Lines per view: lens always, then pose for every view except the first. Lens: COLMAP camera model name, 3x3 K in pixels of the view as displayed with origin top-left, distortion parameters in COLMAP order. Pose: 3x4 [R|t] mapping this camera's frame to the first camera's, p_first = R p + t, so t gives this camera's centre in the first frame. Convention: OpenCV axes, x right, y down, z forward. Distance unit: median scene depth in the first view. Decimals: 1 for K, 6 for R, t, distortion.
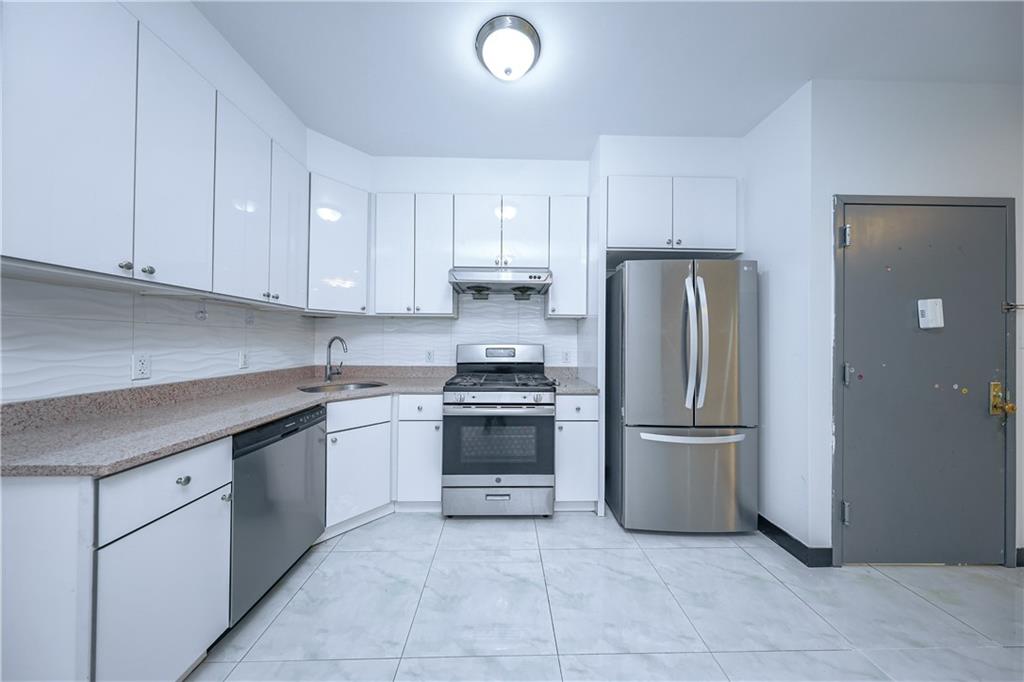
lens RADIAL K [[297.7, 0, 506.4], [0, 297.7, 339.2], [0, 0, 1]] dist [0.000001, -0.000242]
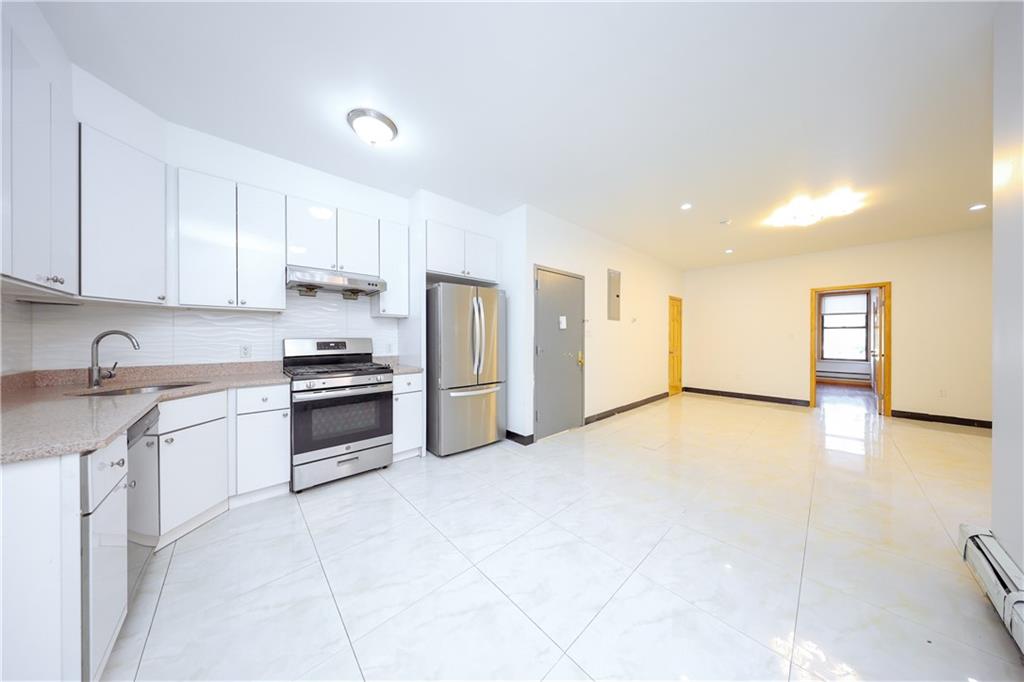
lens RADIAL K [[297.7, 0, 510.6], [0, 297.7, 338.1], [0, 0, 1]] dist [0.000001, -0.000242]
pose [[0.739620, -0.010479, 0.672943, -0.349261], [0.000281, 0.999883, 0.015262, -0.000556], [-0.673024, -0.011100, 0.739537, -0.357073]]
